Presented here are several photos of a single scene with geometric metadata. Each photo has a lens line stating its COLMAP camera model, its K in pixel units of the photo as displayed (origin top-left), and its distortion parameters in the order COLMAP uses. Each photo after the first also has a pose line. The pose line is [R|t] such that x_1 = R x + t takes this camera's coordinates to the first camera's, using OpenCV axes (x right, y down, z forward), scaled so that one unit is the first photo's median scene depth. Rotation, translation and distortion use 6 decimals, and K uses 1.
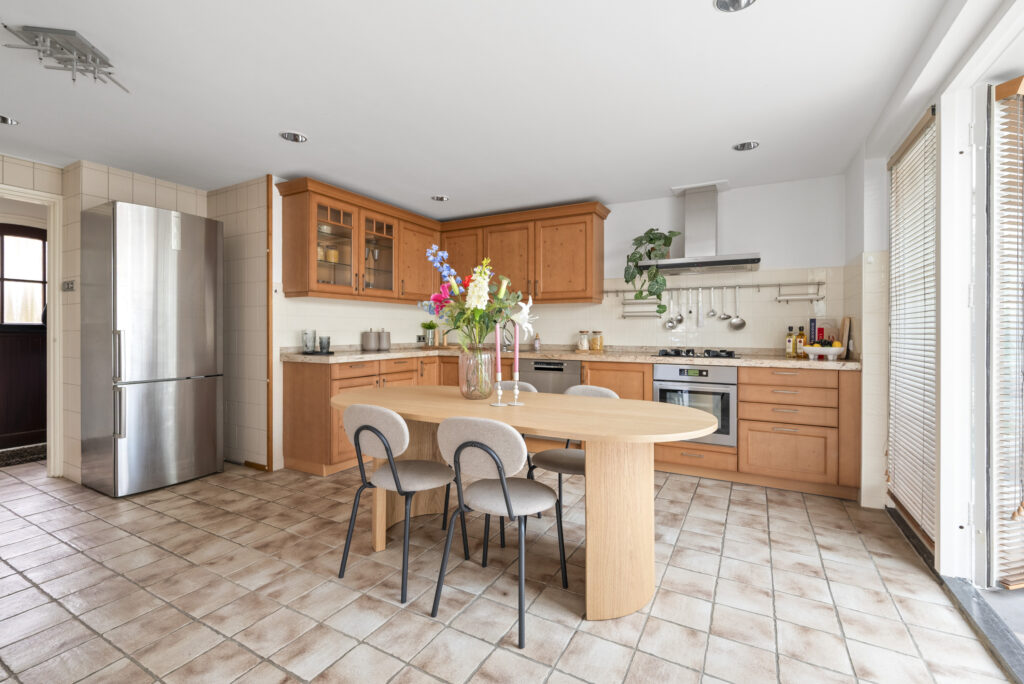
lens RADIAL K [[437.2, 0, 514.4], [0, 437.2, 336.7], [0, 0, 1]] dist [-0.002866, -0.001191]
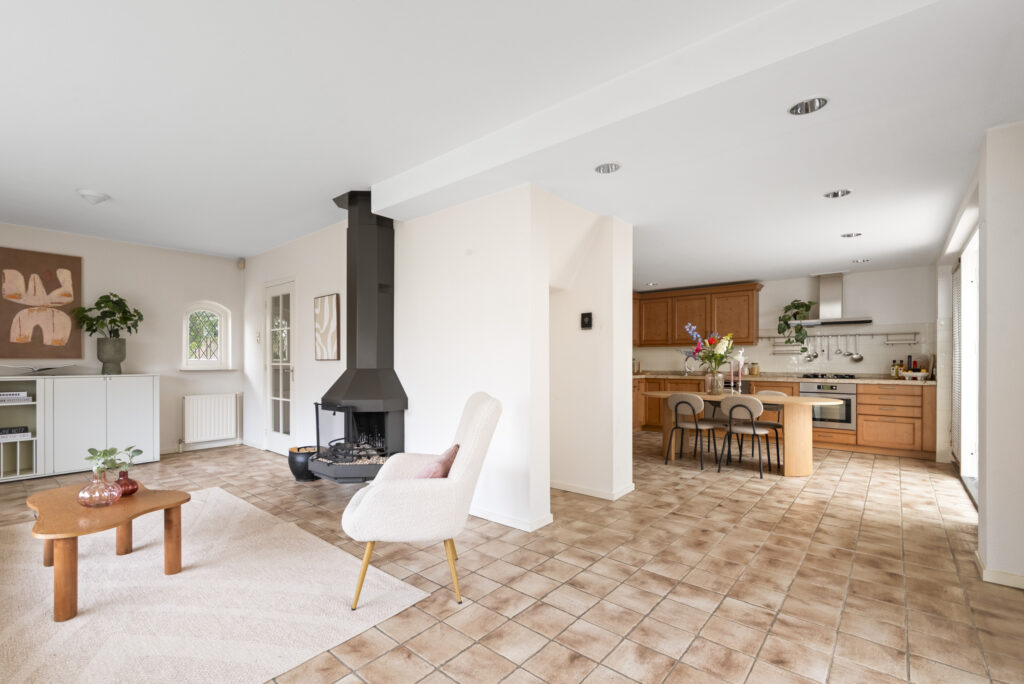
lens RADIAL K [[437.2, 0, 497.6], [0, 437.2, 366.3], [0, 0, 1]] dist [-0.002866, -0.001191]
pose [[0.972677, -0.000762, -0.232160, -0.436728], [0.000726, 1.000000, -0.000237, -0.000733], [0.232160, 0.000062, 0.972677, -0.938405]]
